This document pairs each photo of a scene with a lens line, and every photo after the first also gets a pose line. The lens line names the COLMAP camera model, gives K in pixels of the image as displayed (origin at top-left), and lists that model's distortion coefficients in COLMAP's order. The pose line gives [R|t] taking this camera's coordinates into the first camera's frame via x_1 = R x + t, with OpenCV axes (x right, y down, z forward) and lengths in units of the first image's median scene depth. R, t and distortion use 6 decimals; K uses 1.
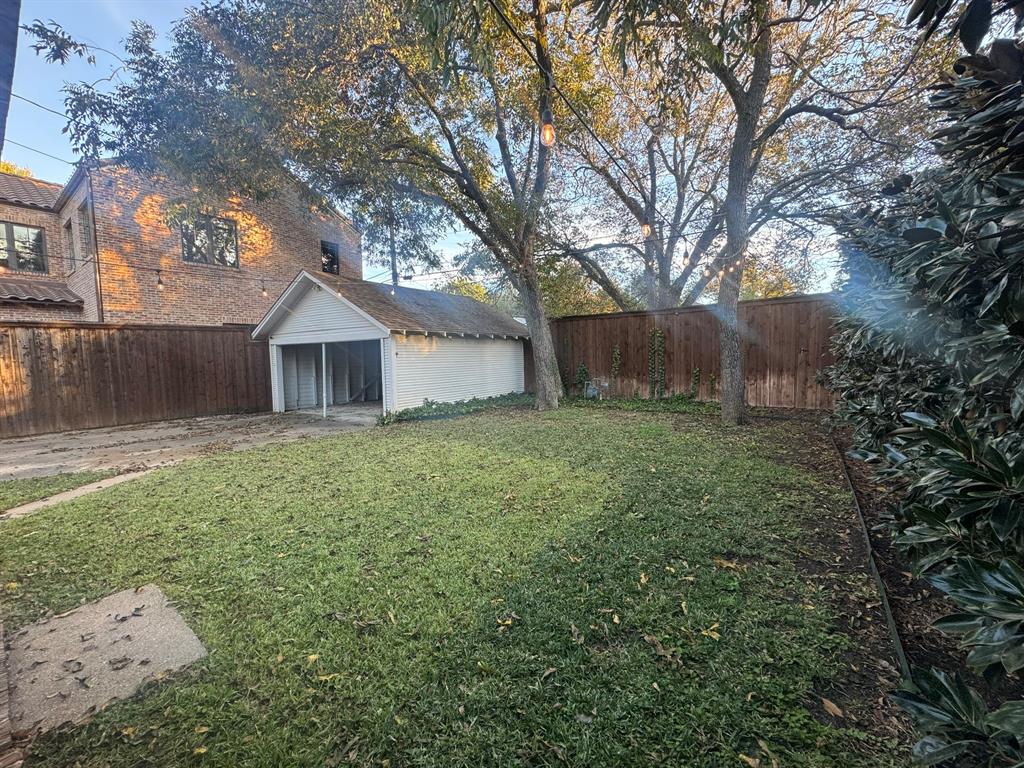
lens RADIAL K [[406.7, 0, 515.6], [0, 406.7, 385.8], [0, 0, 1]] dist [-0.008892, 0.002005]
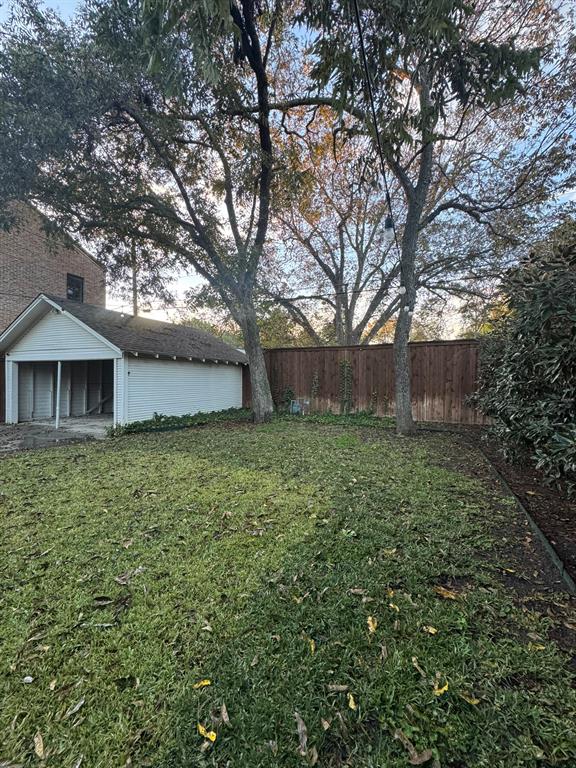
lens RADIAL K [[305.1, 0, 293.3], [0, 305.1, 387.8], [0, 0, 1]] dist [-0.008892, 0.002005]
pose [[0.982357, 0.025145, 0.185318, 0.000981], [-0.016615, 0.998736, -0.047442, -0.003721], [-0.186276, 0.043526, 0.981533, 0.070577]]
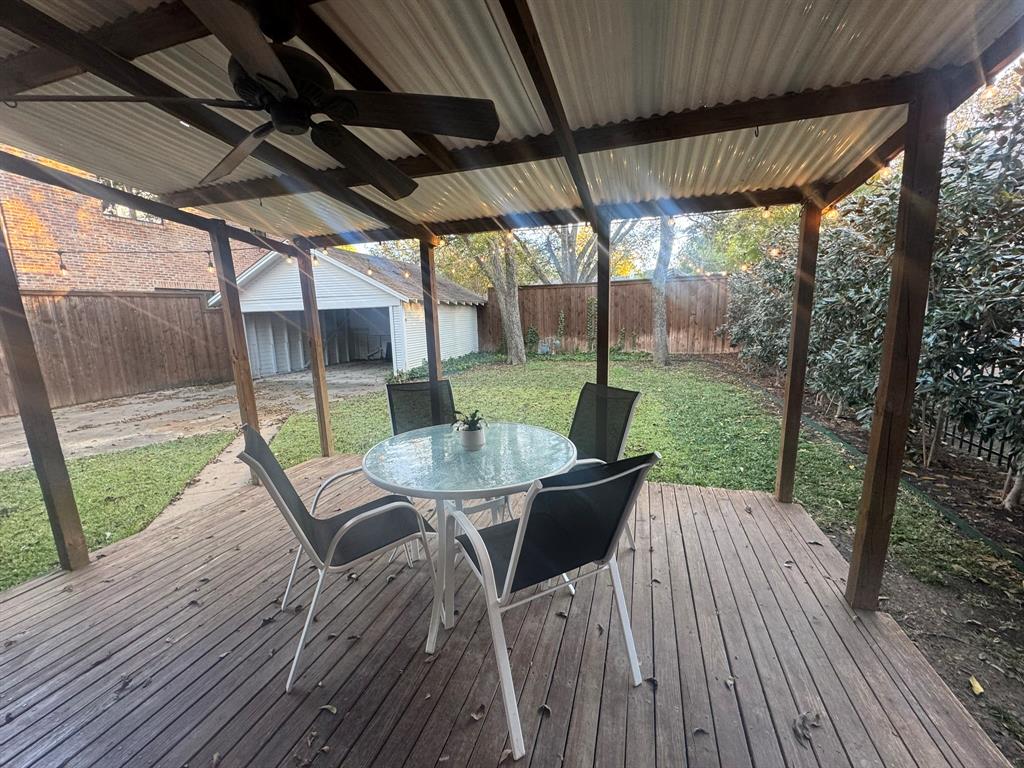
lens RADIAL K [[406.7, 0, 513.6], [0, 406.7, 391.6], [0, 0, 1]] dist [-0.008892, 0.002005]
pose [[0.944480, -0.069773, 0.321076, -0.318416], [0.035529, 0.993150, 0.111311, 0.003912], [-0.326643, -0.093724, 0.940489, -0.156247]]
